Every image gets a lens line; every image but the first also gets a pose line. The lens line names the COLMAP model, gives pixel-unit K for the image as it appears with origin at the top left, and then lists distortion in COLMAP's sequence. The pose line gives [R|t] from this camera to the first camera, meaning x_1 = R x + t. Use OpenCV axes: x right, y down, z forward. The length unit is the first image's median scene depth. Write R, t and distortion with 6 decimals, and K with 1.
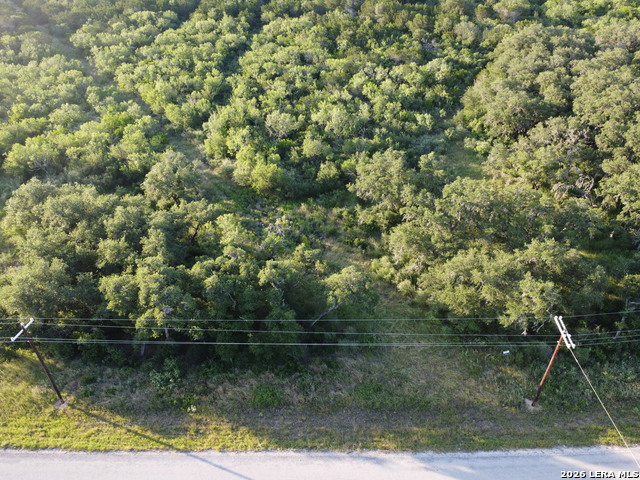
lens RADIAL K [[481.7, 0, 320.0], [0, 481.7, 240.0], [0, 0, 1]] dist [-0.005543, 0.002246]
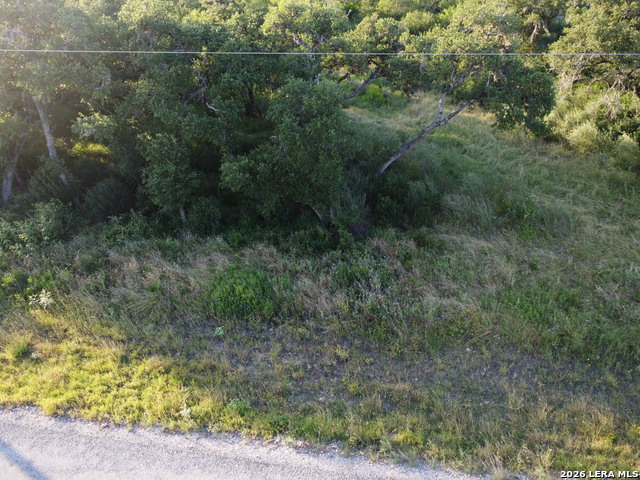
lens RADIAL K [[481.7, 0, 320.0], [0, 481.7, 240.0], [0, 0, 1]] dist [-0.005543, 0.002246]
pose [[0.988932, 0.077863, -0.126298, -0.013343], [-0.082398, 0.996115, -0.031077, 0.297728], [0.123387, 0.041140, 0.991505, 0.656754]]
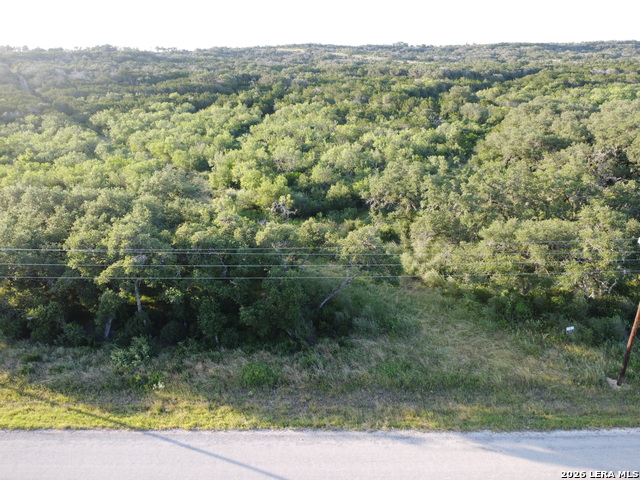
lens RADIAL K [[481.7, 0, 320.0], [0, 481.7, 240.0], [0, 0, 1]] dist [-0.005543, 0.002246]
pose [[0.999819, 0.003307, -0.018710, -0.002397], [-0.007864, 0.968460, -0.249043, 0.312899], [0.017296, 0.249145, 0.968312, 0.221243]]
